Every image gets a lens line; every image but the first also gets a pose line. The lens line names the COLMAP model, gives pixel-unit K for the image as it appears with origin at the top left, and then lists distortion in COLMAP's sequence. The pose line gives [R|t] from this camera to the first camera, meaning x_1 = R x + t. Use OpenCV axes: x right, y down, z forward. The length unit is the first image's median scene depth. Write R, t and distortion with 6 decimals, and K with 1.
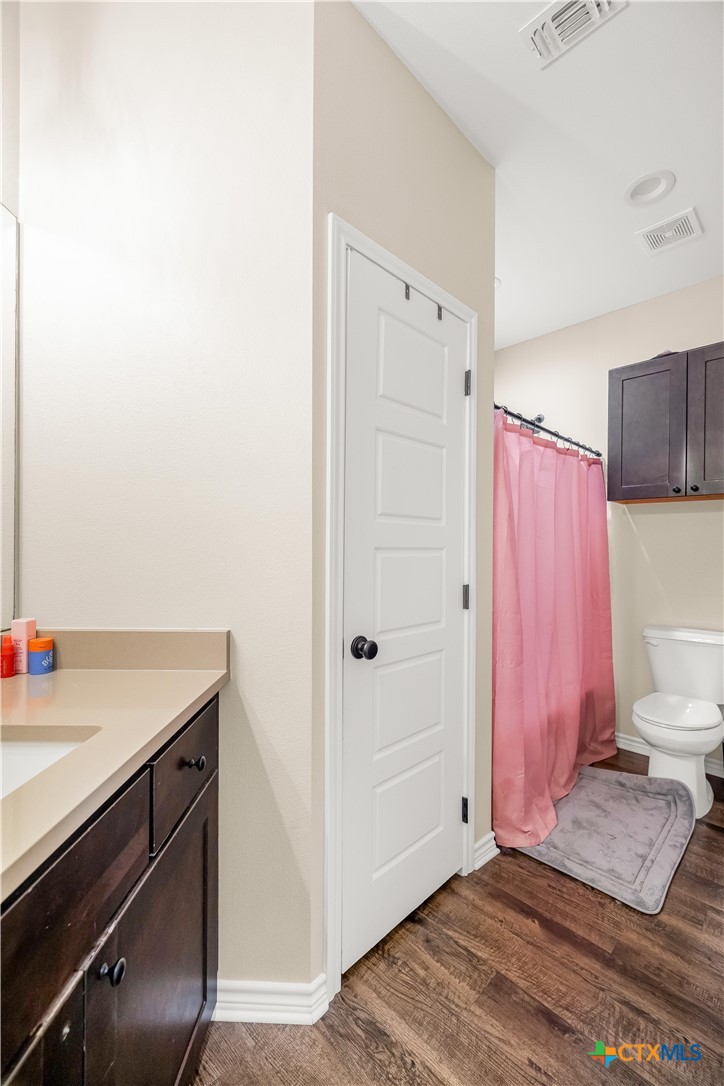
lens RADIAL K [[447.0, 0, 356.6], [0, 447.0, 546.7], [0, 0, 1]] dist [0.000404, 0.000244]
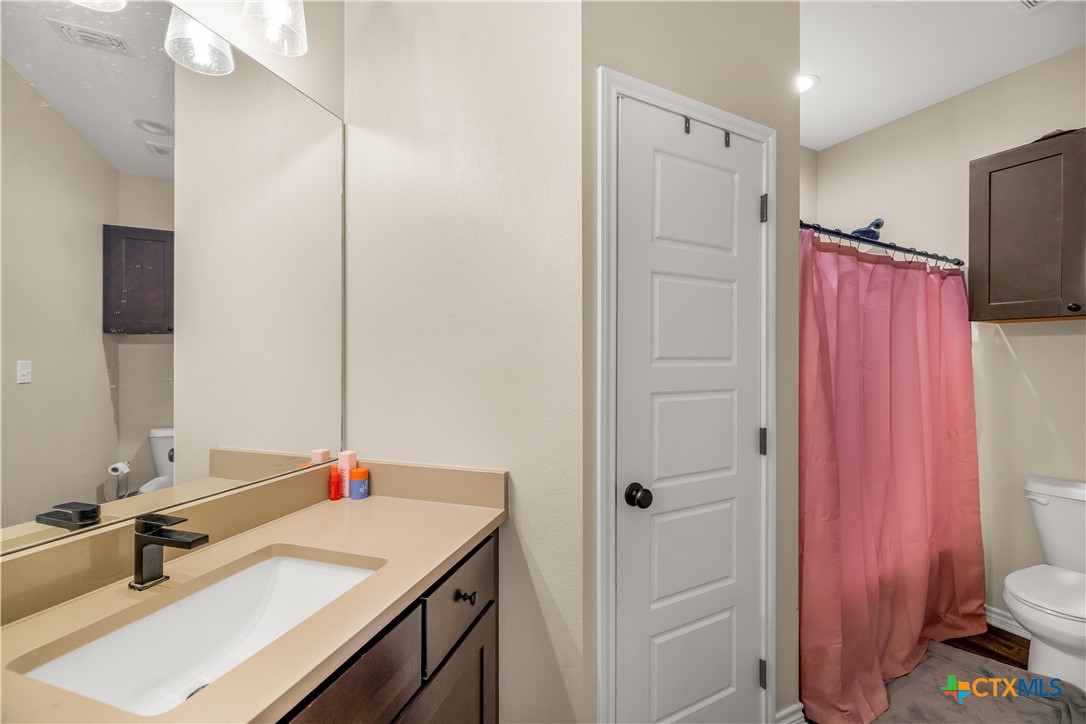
lens RADIAL K [[447.0, 0, 545.3], [0, 447.0, 358.7], [0, 0, 1]] dist [0.000404, 0.000244]
pose [[0.959608, -0.005053, -0.281295, 0.092966], [0.004412, 0.999986, -0.002912, -0.070721], [0.281306, 0.001553, 0.959617, -0.008584]]
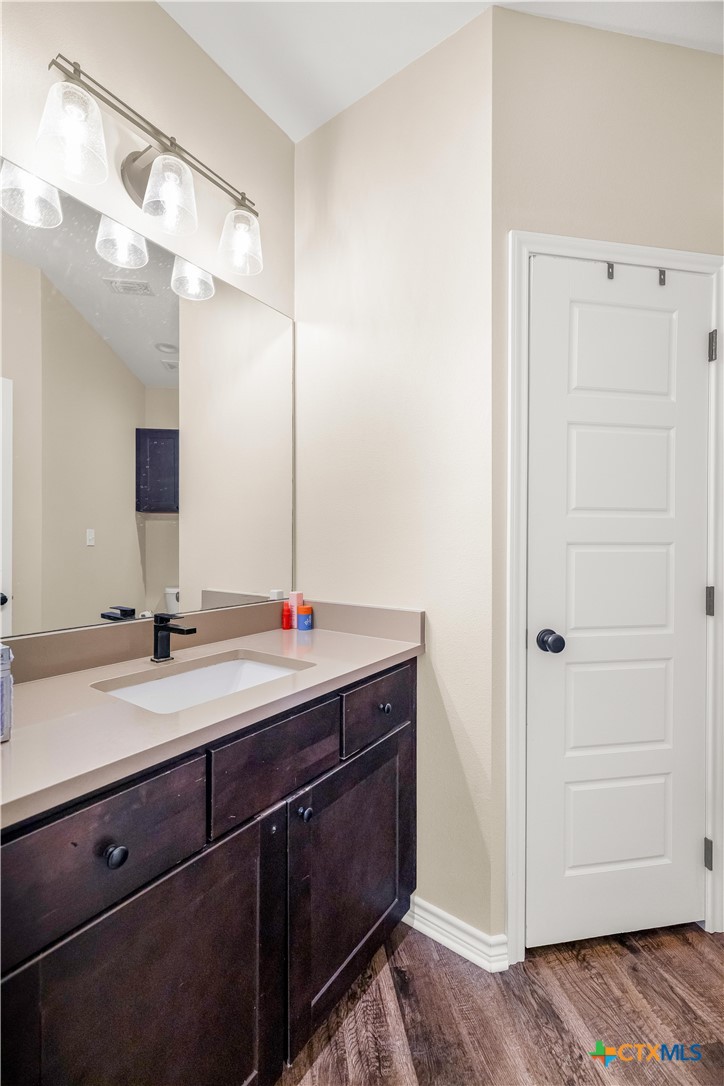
lens RADIAL K [[447.0, 0, 360.2], [0, 447.0, 542.3], [0, 0, 1]] dist [0.000404, 0.000244]
pose [[0.825888, -0.002097, -0.563830, 0.219092], [0.002914, 0.999996, 0.000549, -0.000866], [0.563826, -0.002096, 0.825891, -0.080719]]
